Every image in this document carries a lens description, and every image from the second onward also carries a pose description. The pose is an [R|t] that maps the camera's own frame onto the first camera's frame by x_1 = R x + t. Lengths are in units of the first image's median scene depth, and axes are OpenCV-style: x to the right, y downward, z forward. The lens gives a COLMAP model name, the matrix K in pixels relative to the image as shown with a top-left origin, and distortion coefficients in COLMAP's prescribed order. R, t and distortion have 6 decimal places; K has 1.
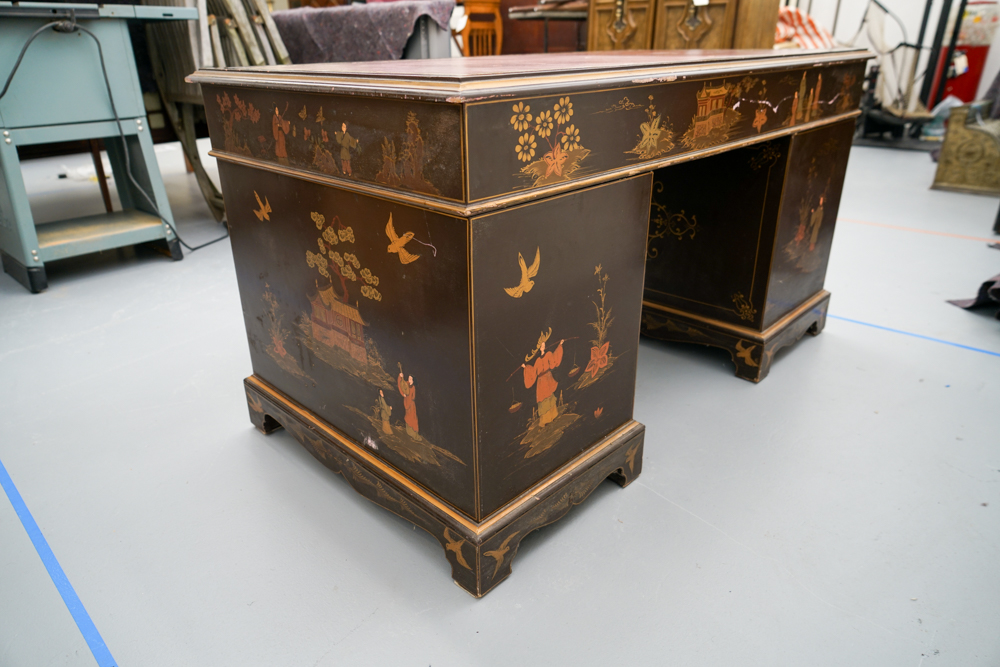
lens RADIAL K [[668.9, 0, 498.8], [0, 668.9, 359.4], [0, 0, 1]] dist [0.001486, 0.004262]
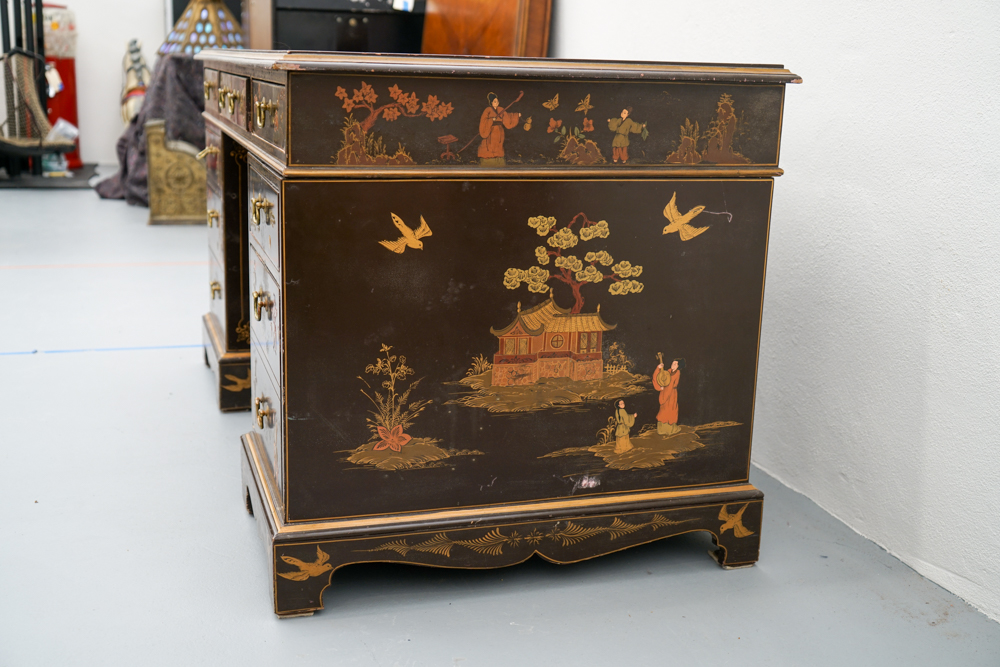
lens RADIAL K [[1075.7, 0, 480.8], [0, 1075.7, 334.9], [0, 0, 1]] dist [0.003569, 0.034963]
pose [[0.457070, -0.194864, 0.867822, -1.380278], [0.350504, 0.936211, 0.025614, -0.127863], [-0.817456, 0.292468, 0.496214, 0.392786]]
